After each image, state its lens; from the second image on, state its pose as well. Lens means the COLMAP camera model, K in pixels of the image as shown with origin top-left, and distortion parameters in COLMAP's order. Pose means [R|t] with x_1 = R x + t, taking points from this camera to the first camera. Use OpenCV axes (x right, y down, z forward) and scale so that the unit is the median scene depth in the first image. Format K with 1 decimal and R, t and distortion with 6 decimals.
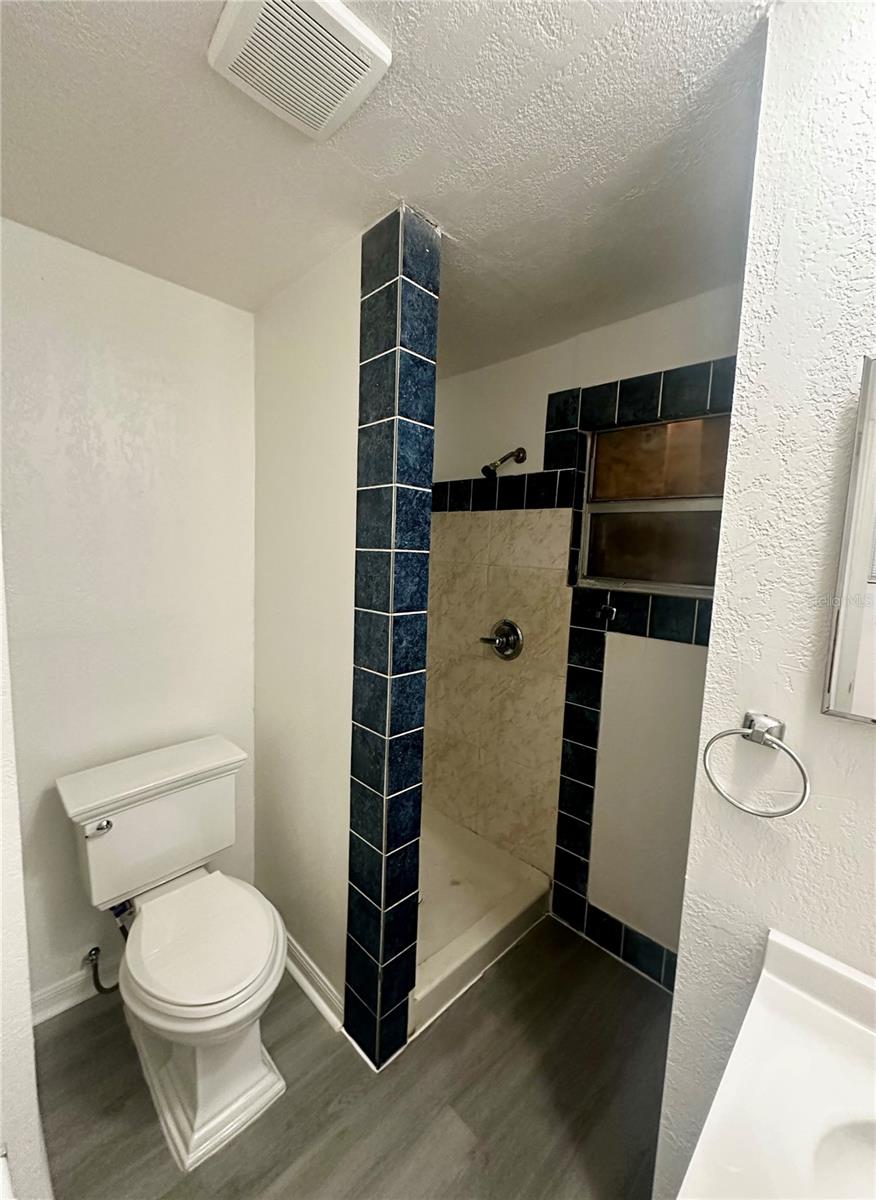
lens RADIAL K [[484.3, 0, 435.9], [0, 484.3, 599.1], [0, 0, 1]] dist [-0.007896, 0.001515]
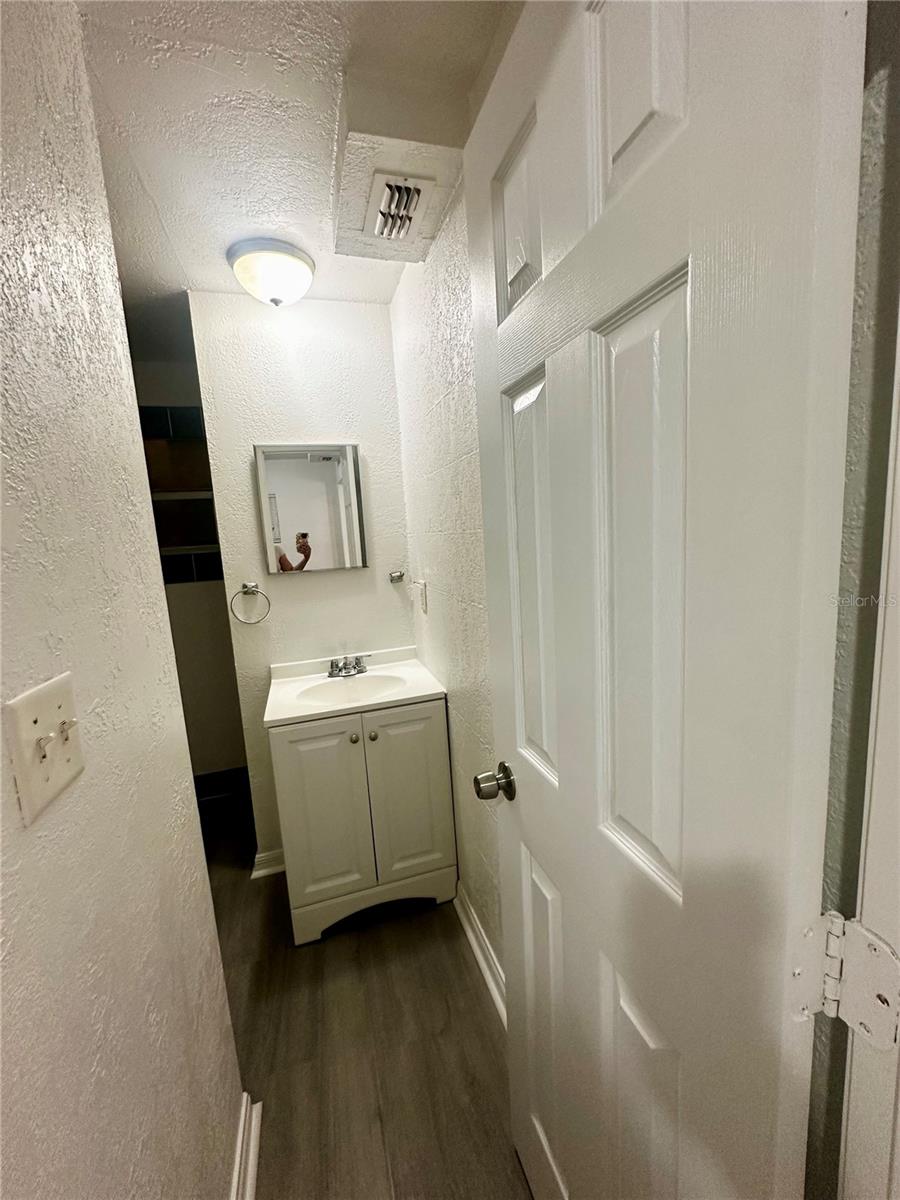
lens RADIAL K [[484.3, 0, 450.5], [0, 484.3, 601.1], [0, 0, 1]] dist [-0.007896, 0.001515]
pose [[0.465405, -0.191874, 0.864050, -0.966889], [0.173554, 0.977052, 0.123486, 0.205146], [-0.867916, 0.092488, 0.488025, -1.054416]]
